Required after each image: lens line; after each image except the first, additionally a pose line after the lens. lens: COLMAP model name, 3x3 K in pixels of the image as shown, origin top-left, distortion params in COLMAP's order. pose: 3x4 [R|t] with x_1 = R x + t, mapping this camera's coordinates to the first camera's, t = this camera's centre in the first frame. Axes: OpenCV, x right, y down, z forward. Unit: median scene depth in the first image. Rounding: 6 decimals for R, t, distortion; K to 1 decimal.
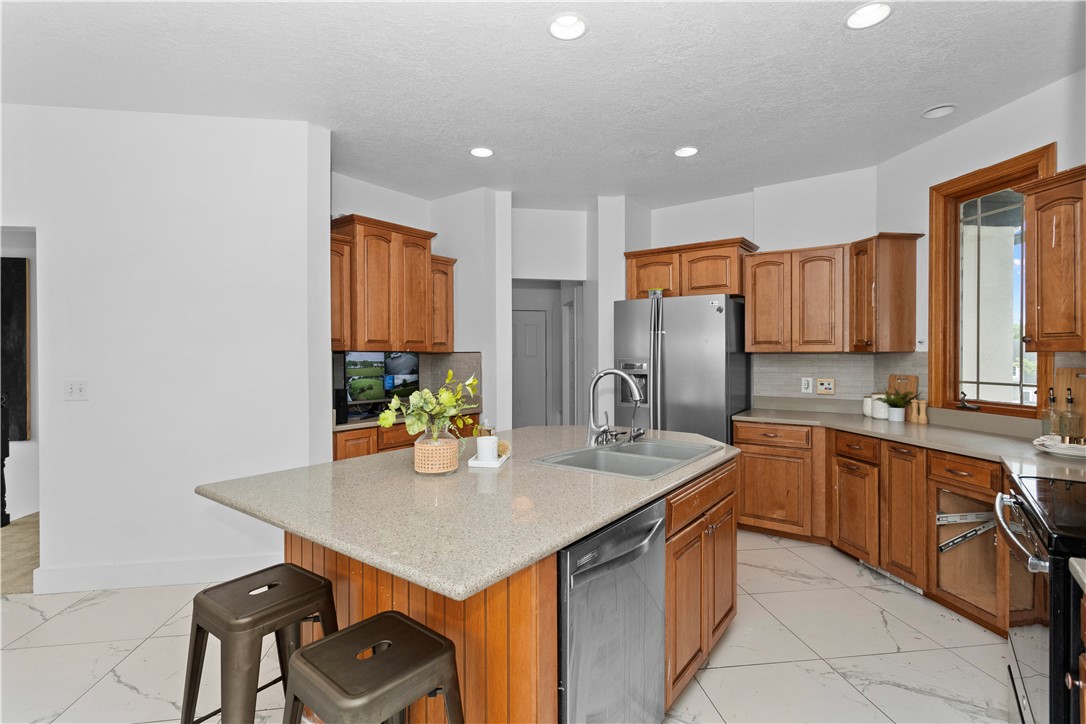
lens RADIAL K [[522.4, 0, 542.0], [0, 522.4, 360.9], [0, 0, 1]] dist [-0.001074, 0.001006]
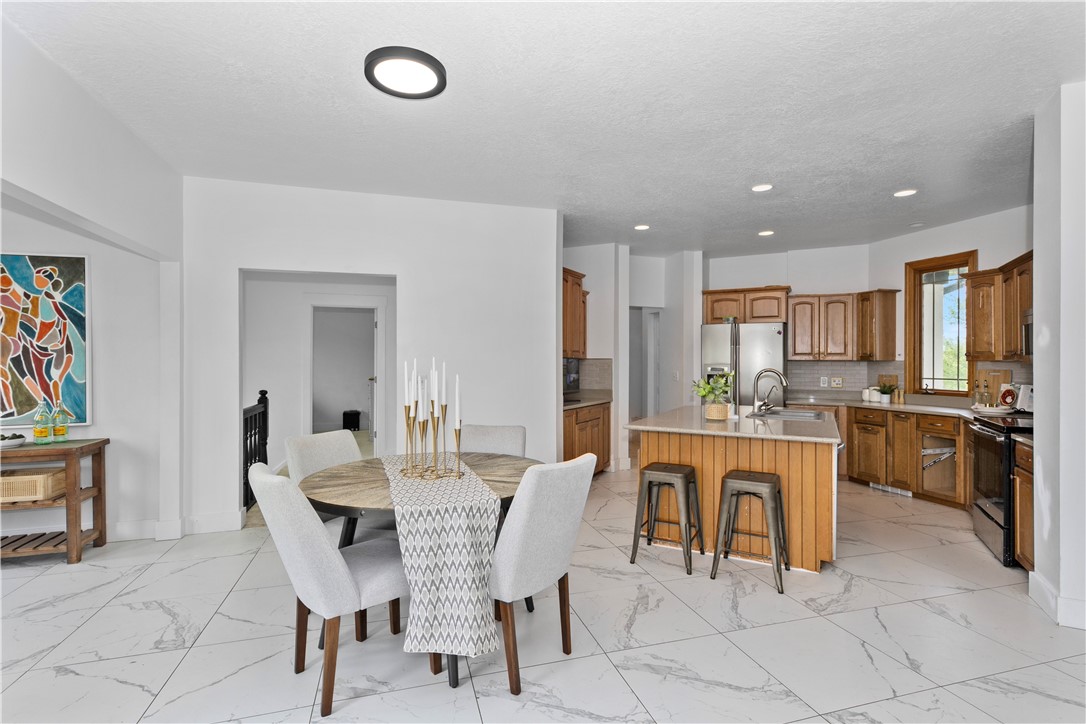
lens RADIAL K [[522.4, 0, 544.1], [0, 522.4, 362.2], [0, 0, 1]] dist [-0.001074, 0.001006]
pose [[0.988900, 0.006199, 0.148452, -0.632638], [-0.004631, 0.999930, -0.010903, 0.010824], [-0.148510, 0.010094, 0.988859, -0.471129]]
